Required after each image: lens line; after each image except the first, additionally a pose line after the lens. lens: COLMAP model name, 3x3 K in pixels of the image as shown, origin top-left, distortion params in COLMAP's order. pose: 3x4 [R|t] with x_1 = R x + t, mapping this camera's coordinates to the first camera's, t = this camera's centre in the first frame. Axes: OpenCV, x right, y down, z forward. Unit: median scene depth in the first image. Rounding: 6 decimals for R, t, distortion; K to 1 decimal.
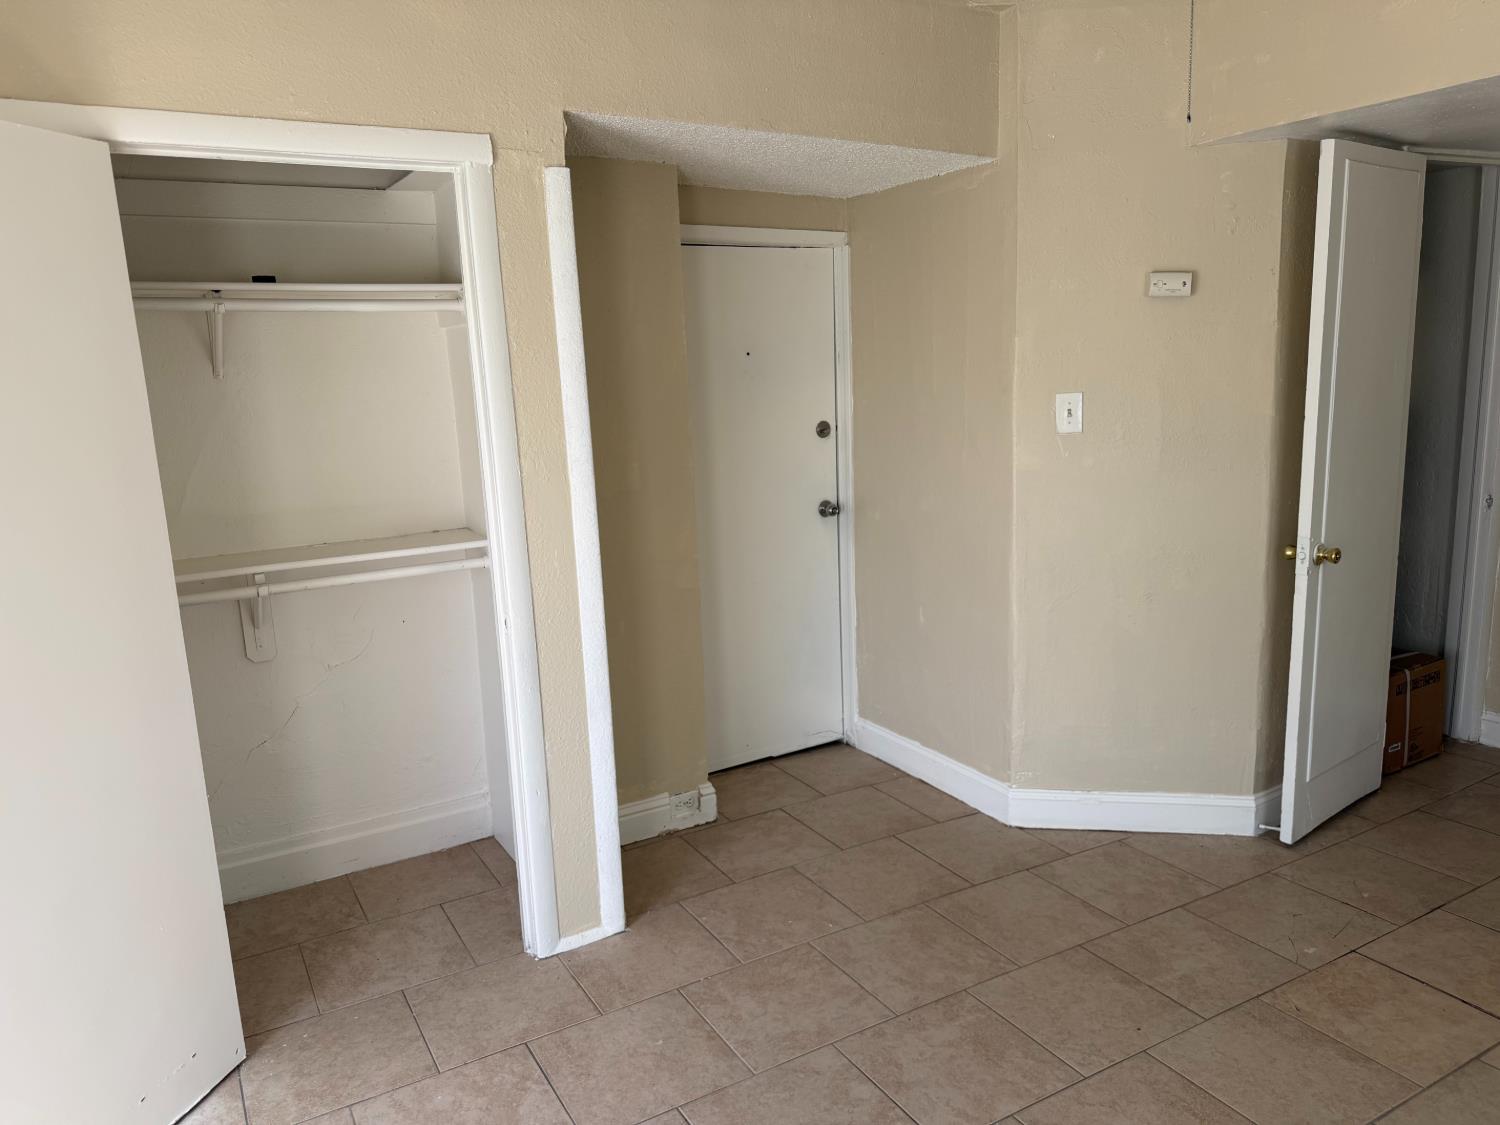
lens RADIAL K [[1066.2, 0, 741.3], [0, 1066.2, 555.2], [0, 0, 1]] dist [0.088484, -0.155164]
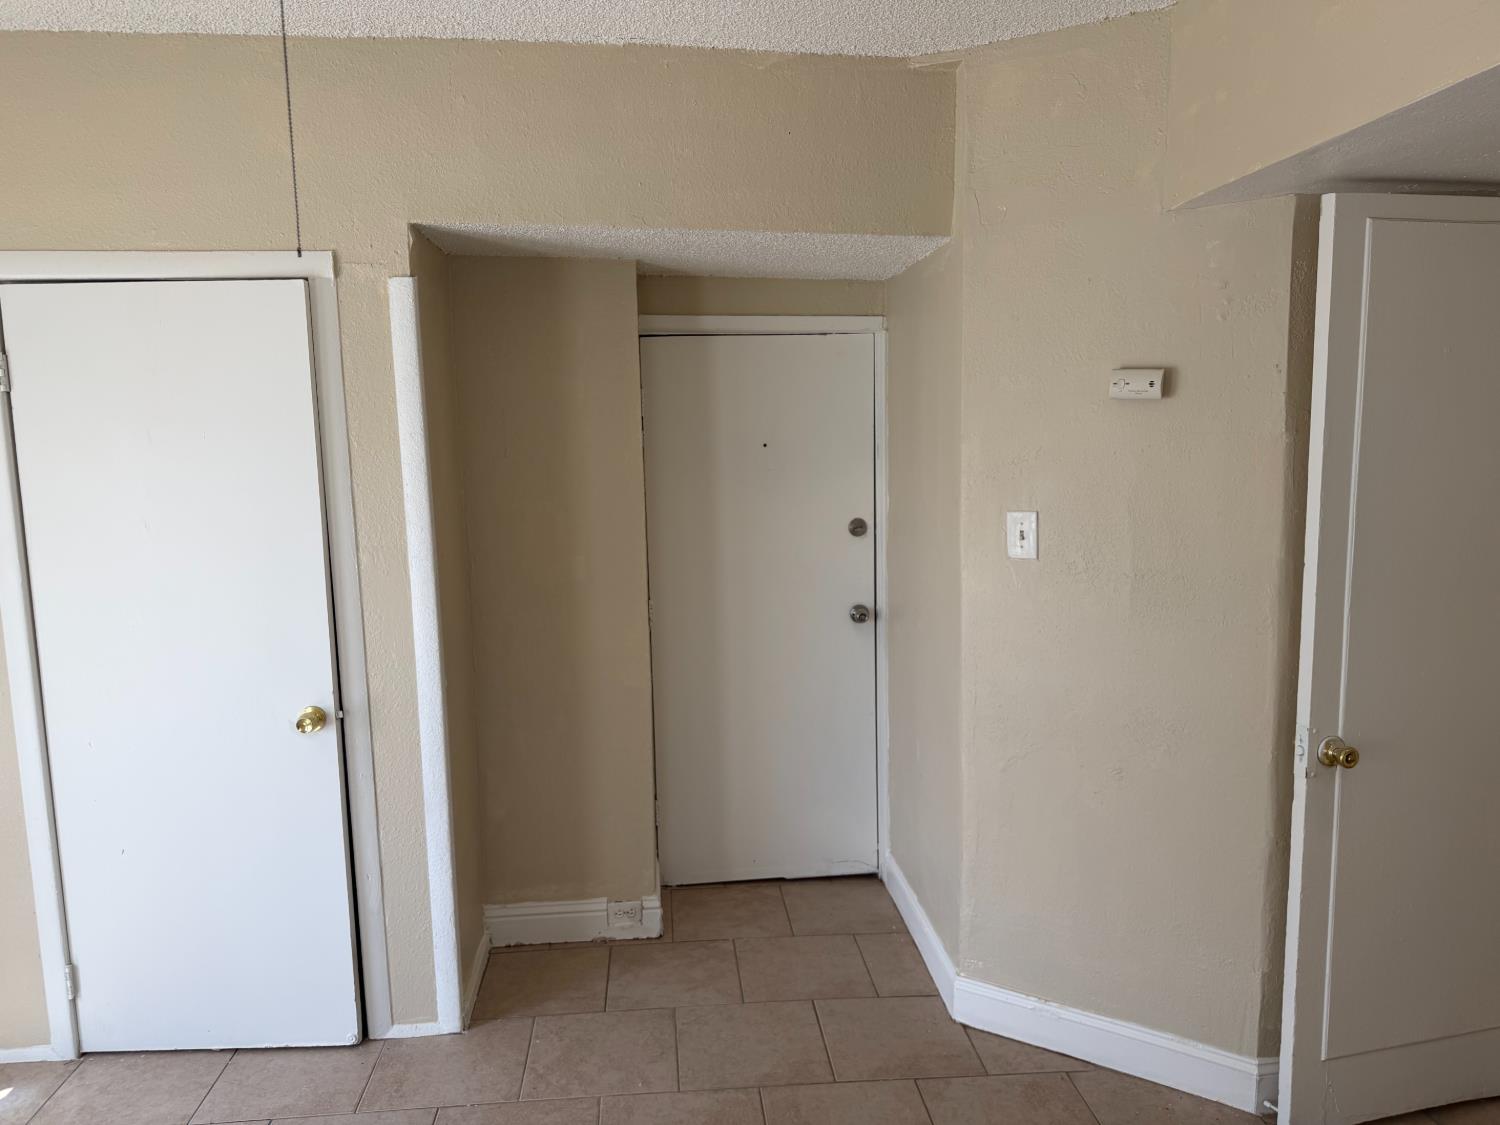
lens RADIAL K [[1066.3, 0, 750.2], [0, 1066.3, 556.0], [0, 0, 1]] dist [0.022668, -0.039238]
pose [[0.909001, 0.071492, -0.410617, 0.453872], [-0.091901, 0.995312, -0.030151, -0.072471], [0.406536, 0.065143, 0.911309, 0.168533]]
